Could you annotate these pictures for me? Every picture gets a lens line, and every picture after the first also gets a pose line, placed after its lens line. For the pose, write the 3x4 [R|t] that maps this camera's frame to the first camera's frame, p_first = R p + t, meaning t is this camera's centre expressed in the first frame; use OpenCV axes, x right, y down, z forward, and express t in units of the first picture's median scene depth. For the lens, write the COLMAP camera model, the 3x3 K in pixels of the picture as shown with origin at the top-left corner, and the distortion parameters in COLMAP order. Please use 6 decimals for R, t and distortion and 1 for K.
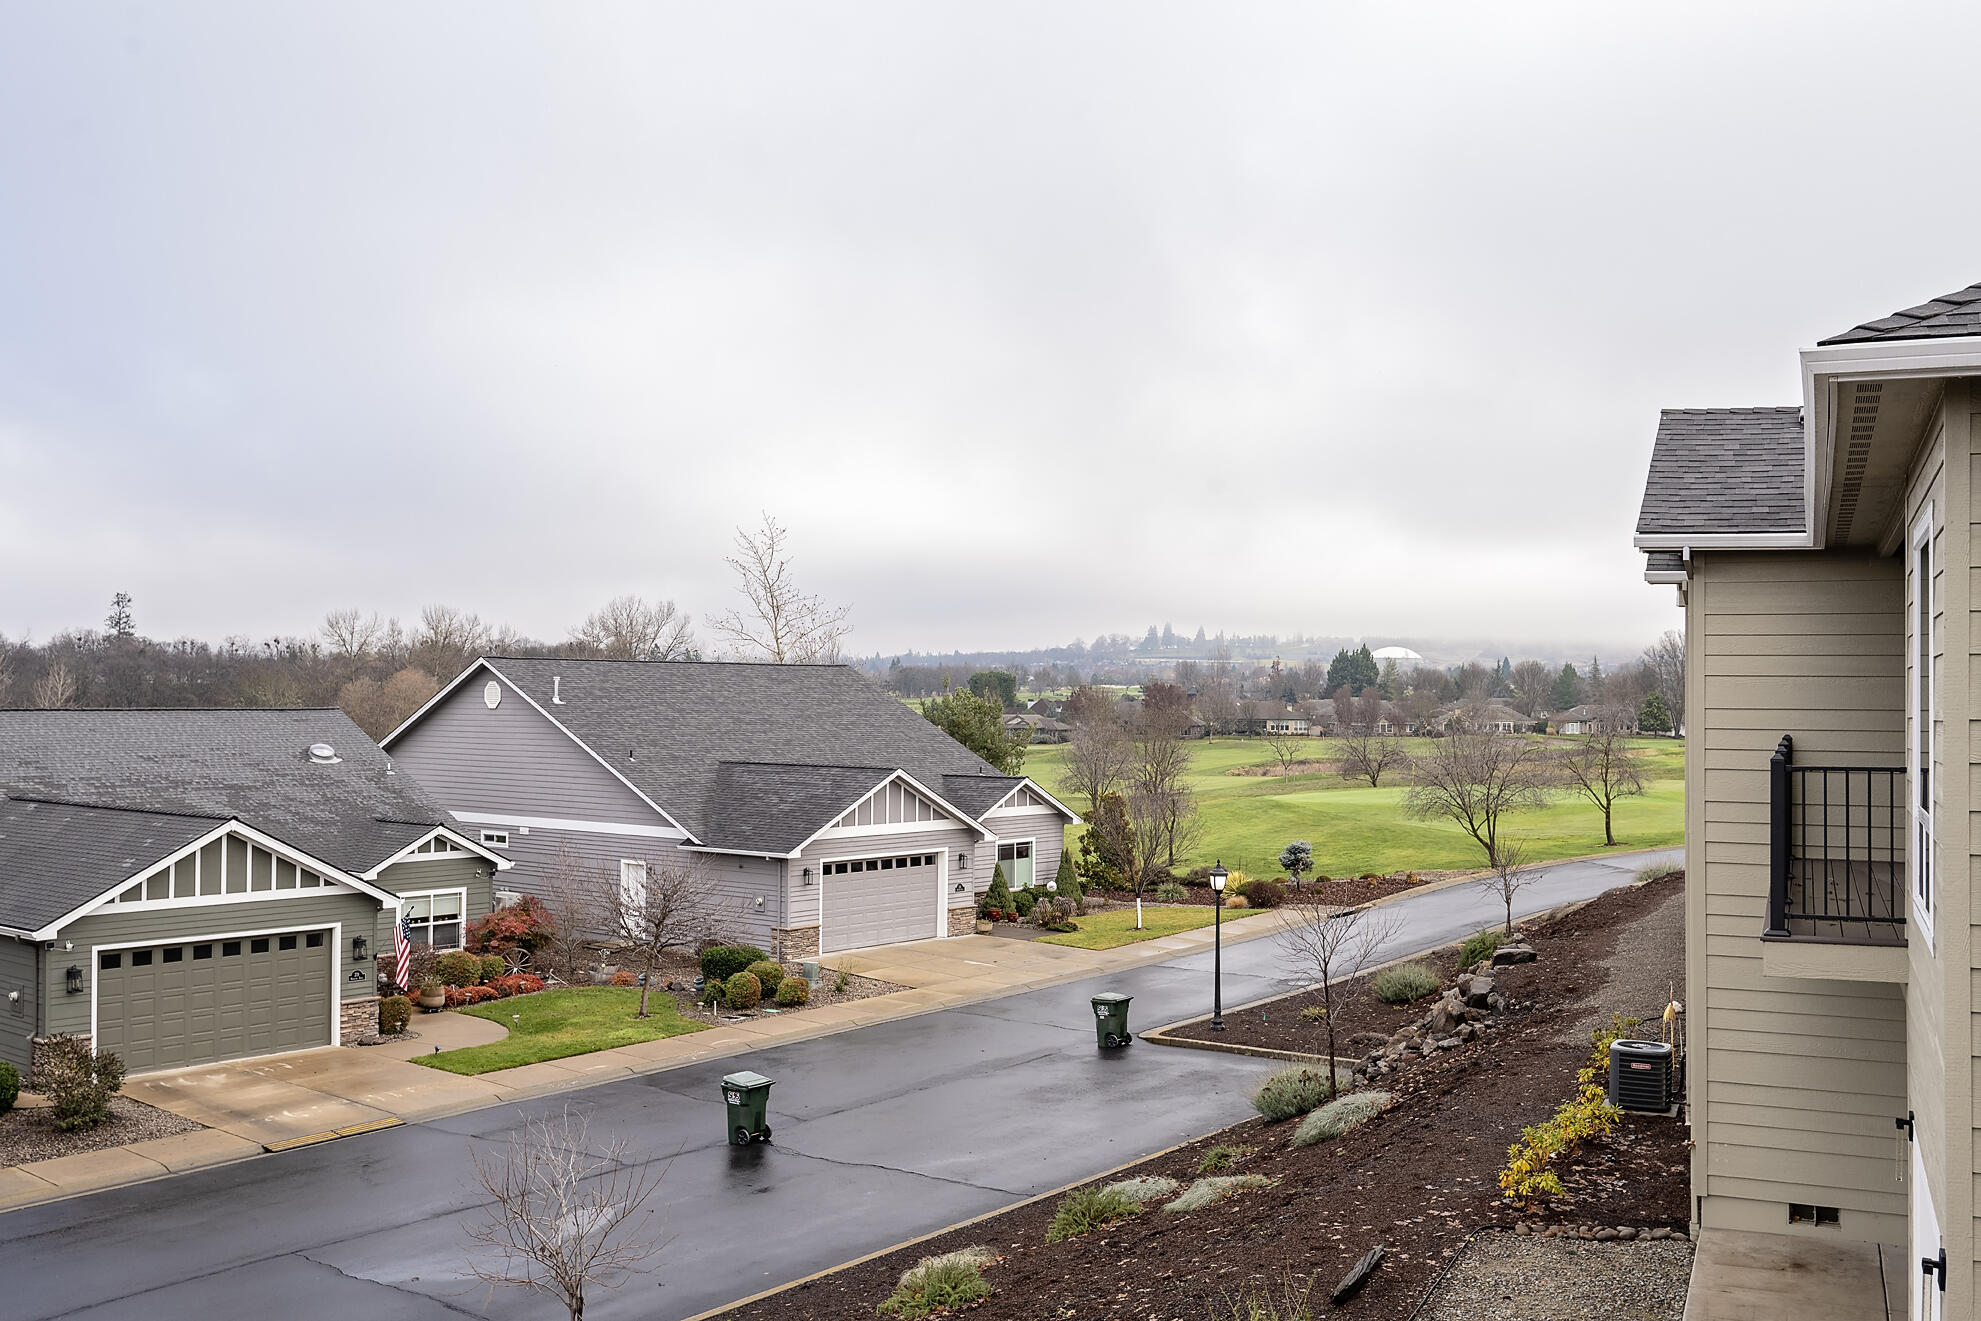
lens RADIAL K [[1884.5, 0, 981.9], [0, 1884.5, 654.8], [0, 0, 1]] dist [-0.004915, -0.005338]
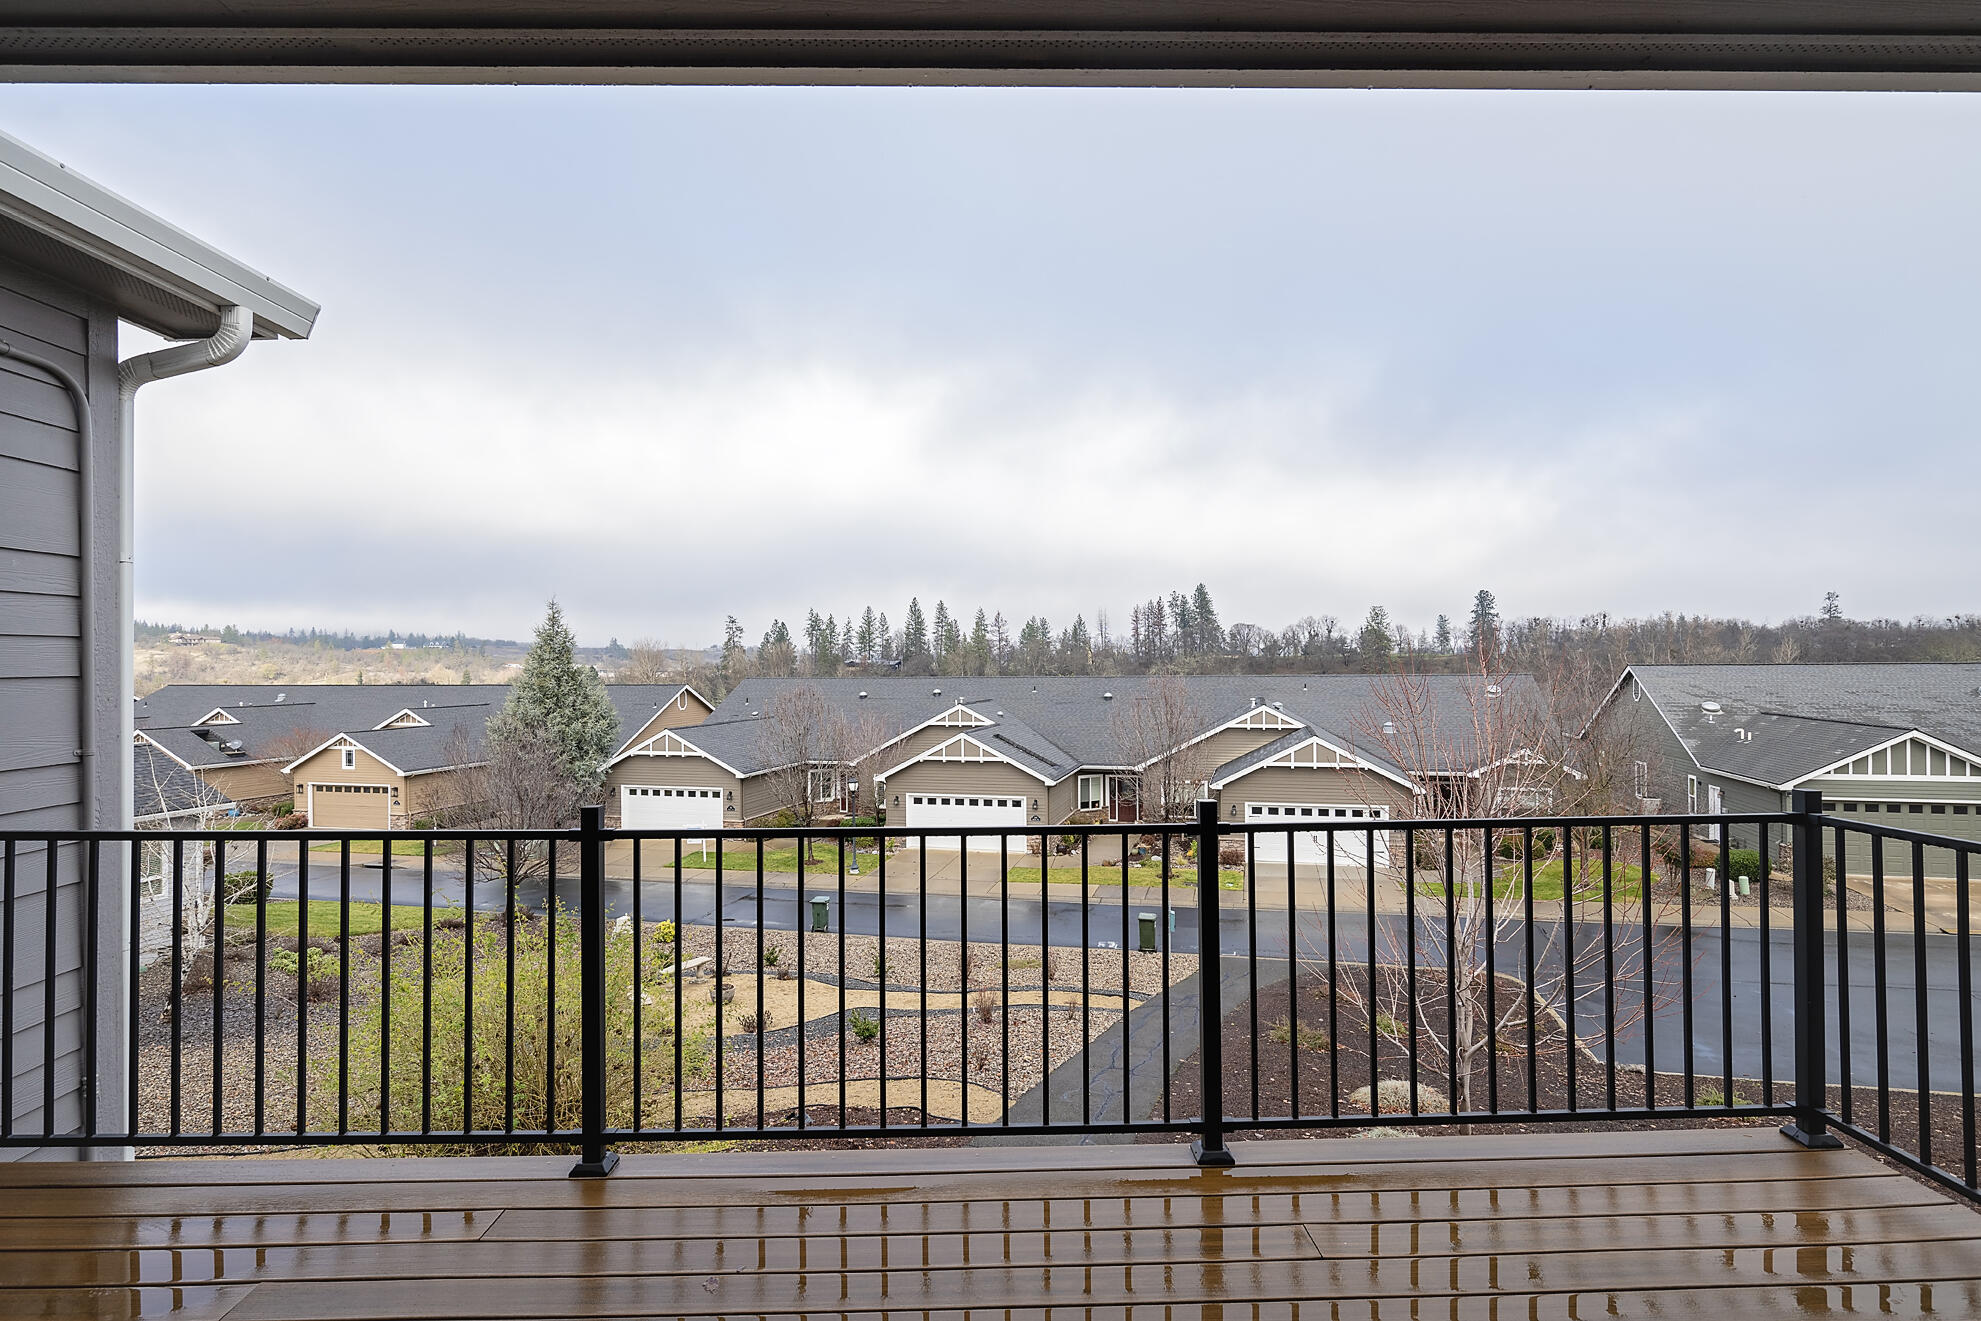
lens RADIAL K [[998.7, 0, 992.7], [0, 998.7, 651.5], [0, 0, 1]] dist [-0.007885, 0.002509]
pose [[0.425880, -0.017646, -0.904607, 0.033823], [0.031136, 0.999503, -0.004839, -0.001301], [0.904244, -0.026105, 0.426218, -0.070832]]
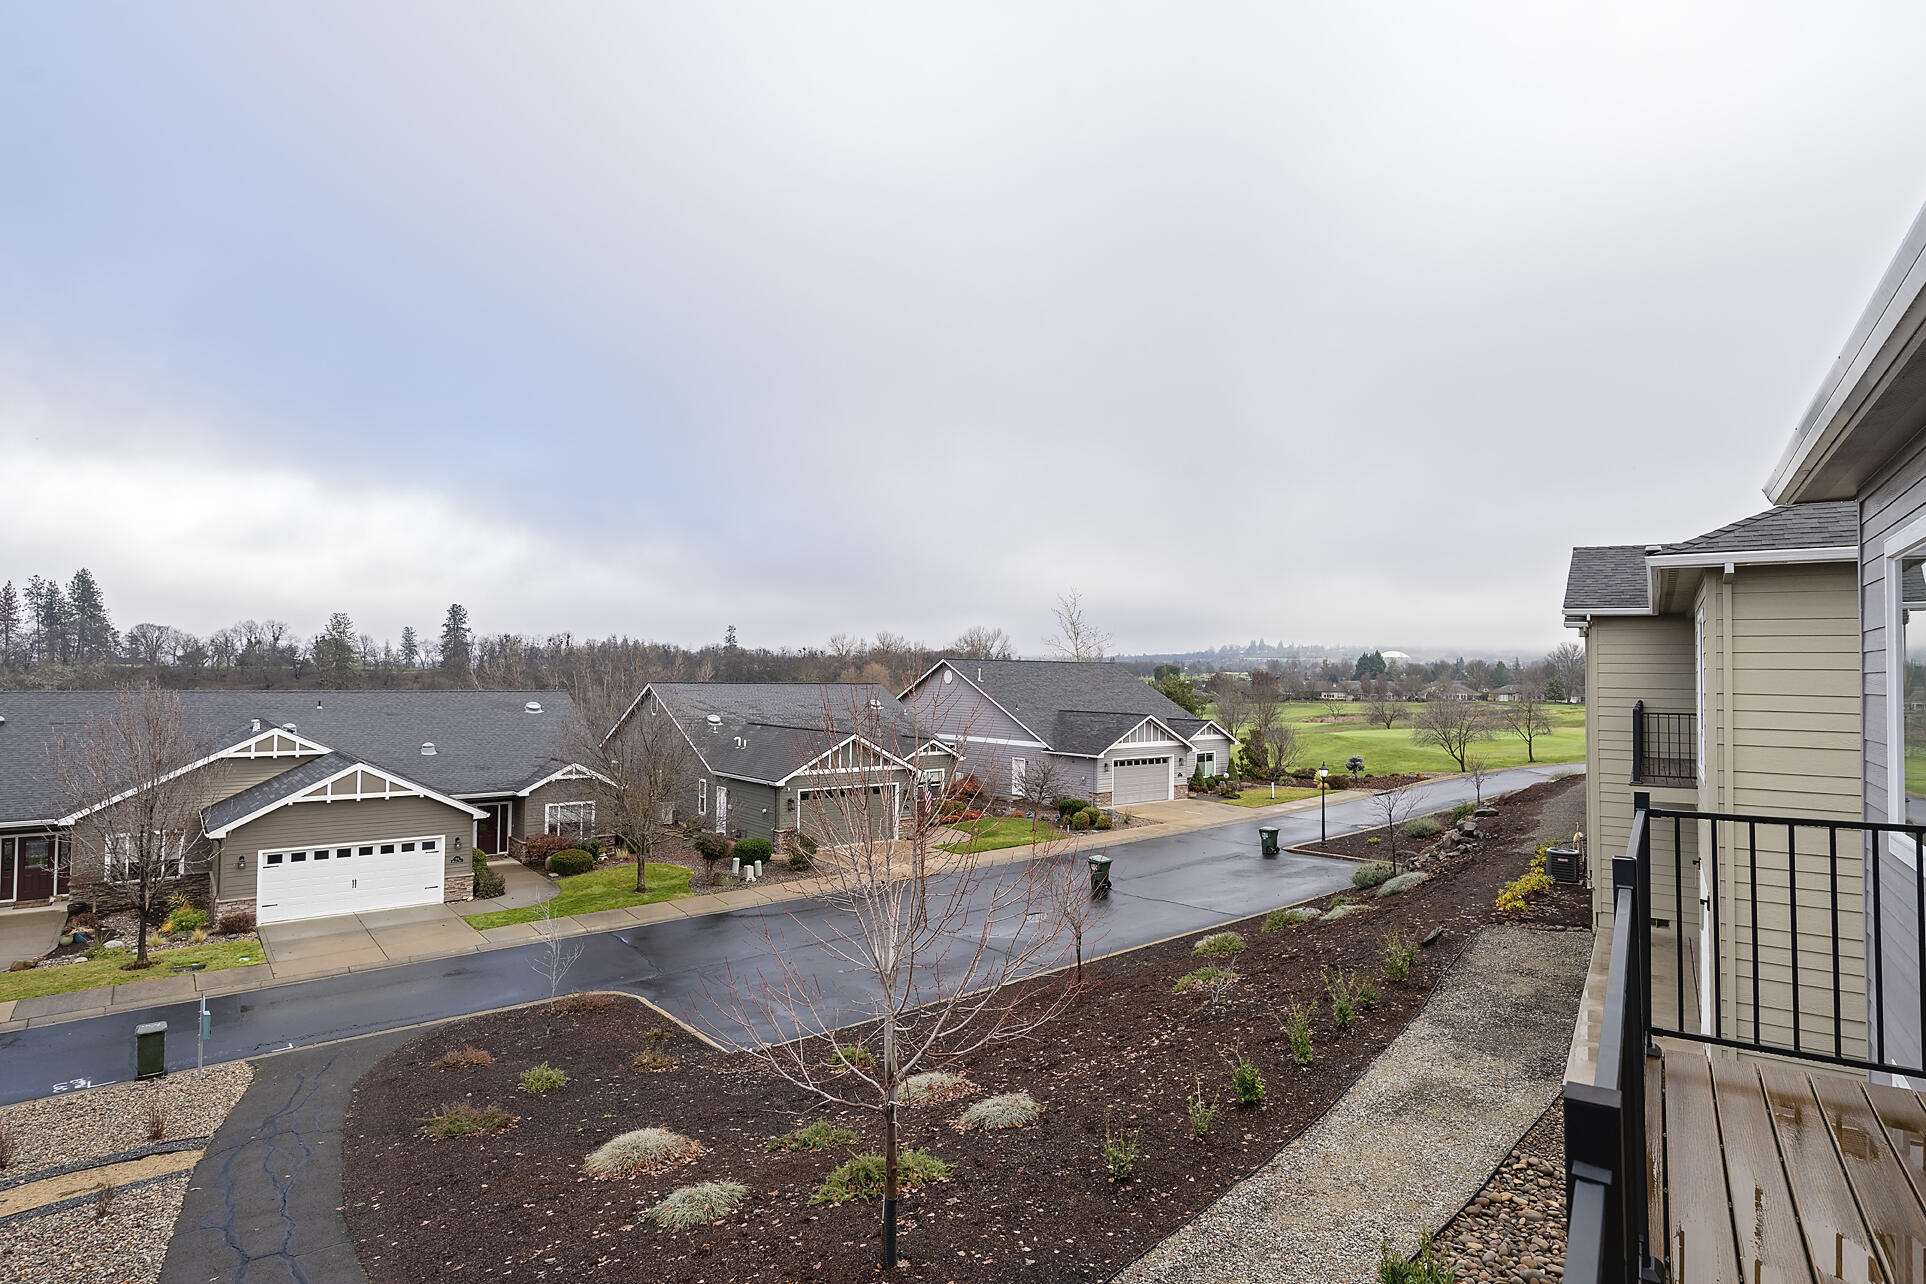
lens RADIAL K [[998.8, 0, 963.0], [0, 998.8, 642.0], [0, 0, 1]] dist [-0.002607, 0.001430]
pose [[0.981765, -0.002395, -0.190081, -0.039613], [-0.000187, 0.999908, -0.013565, -0.002944], [0.190096, 0.013353, 0.981675, -0.092248]]
